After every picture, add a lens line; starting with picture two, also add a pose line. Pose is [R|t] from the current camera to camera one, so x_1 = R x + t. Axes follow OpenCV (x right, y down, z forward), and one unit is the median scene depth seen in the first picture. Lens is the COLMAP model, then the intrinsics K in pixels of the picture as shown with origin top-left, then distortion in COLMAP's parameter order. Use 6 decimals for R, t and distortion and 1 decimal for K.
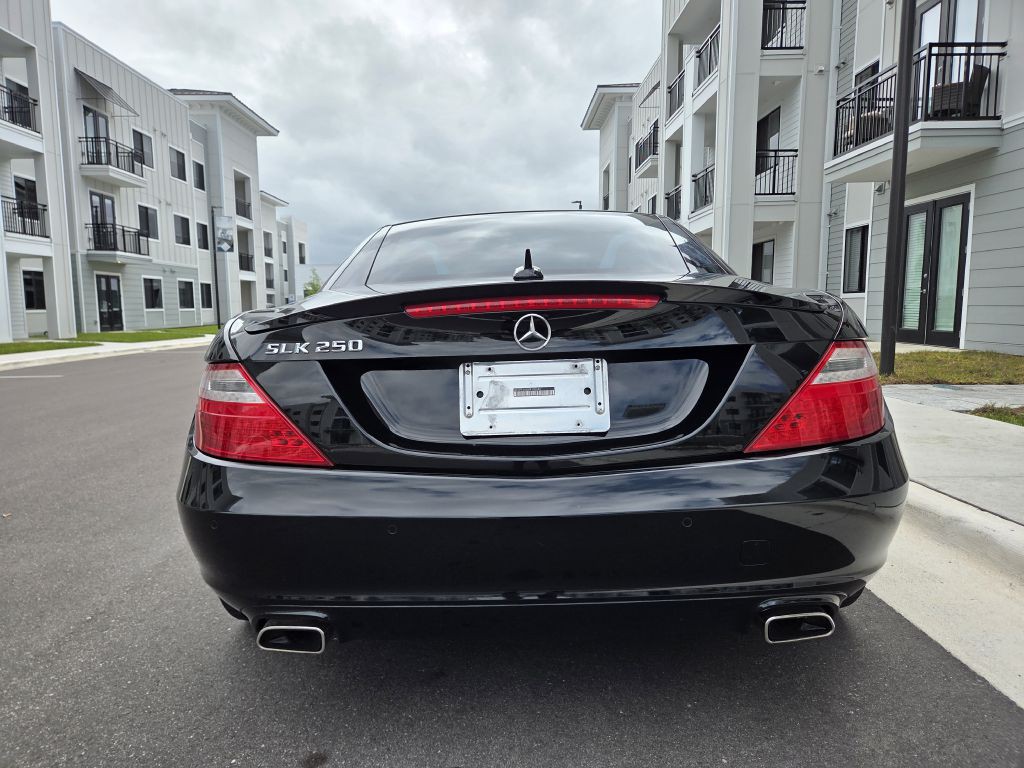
lens RADIAL K [[689.9, 0, 498.4], [0, 689.9, 389.4], [0, 0, 1]] dist [0.044147, -0.033313]
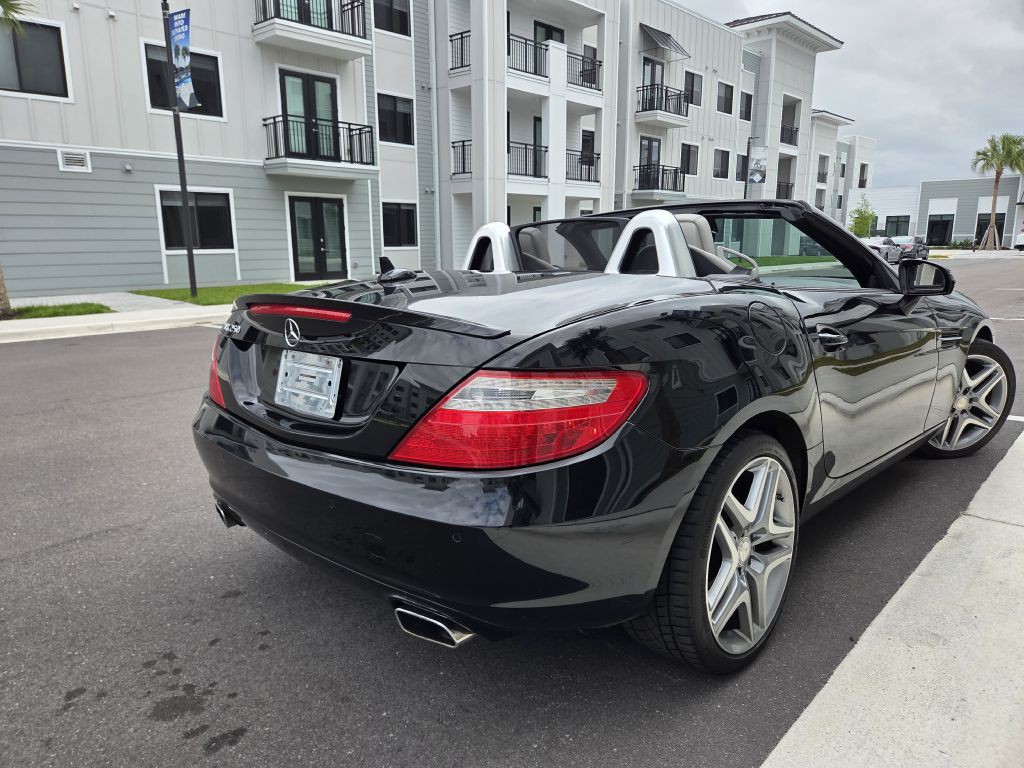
lens RADIAL K [[693.5, 0, 509.7], [0, 693.5, 378.7], [0, 0, 1]] dist [0.044000, -0.038429]
pose [[0.731886, 0.134692, -0.667982, 0.064918], [-0.077011, 0.990339, 0.115314, -0.009457], [0.677061, -0.032955, 0.735189, 0.016778]]
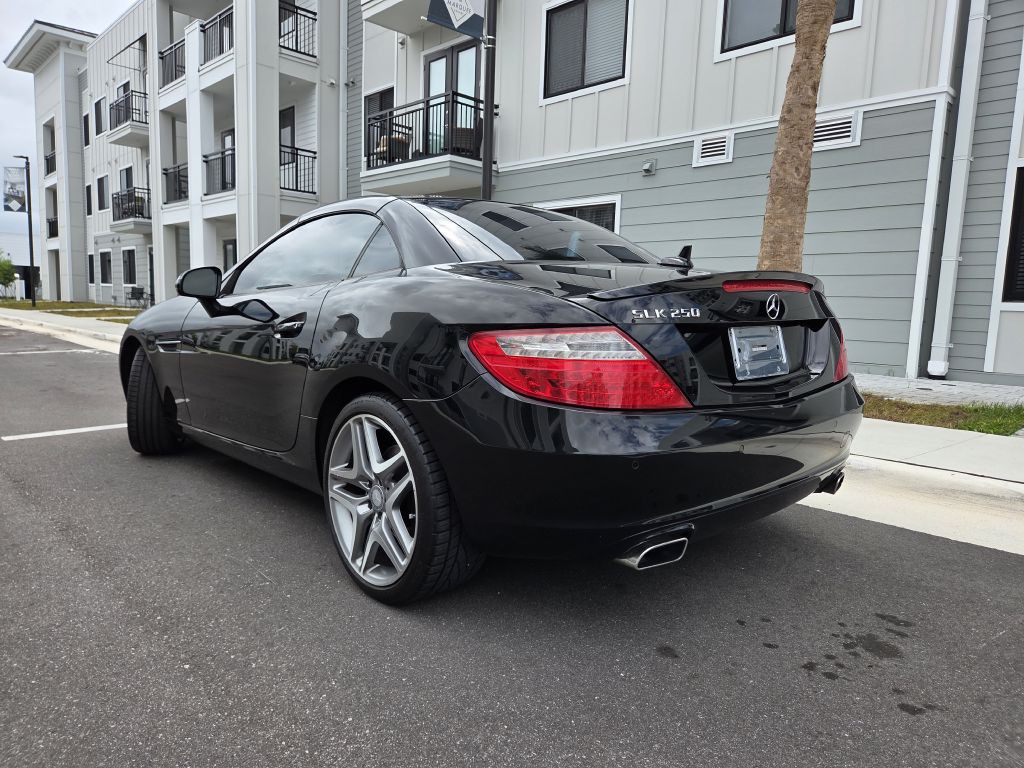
lens RADIAL K [[684.1, 0, 514.7], [0, 684.1, 390.9], [0, 0, 1]] dist [0.056285, -0.046796]
pose [[0.715896, -0.049523, 0.696449, -0.073295], [0.039290, 0.998758, 0.030632, 0.001564], [-0.697101, 0.005434, 0.716952, 0.018016]]
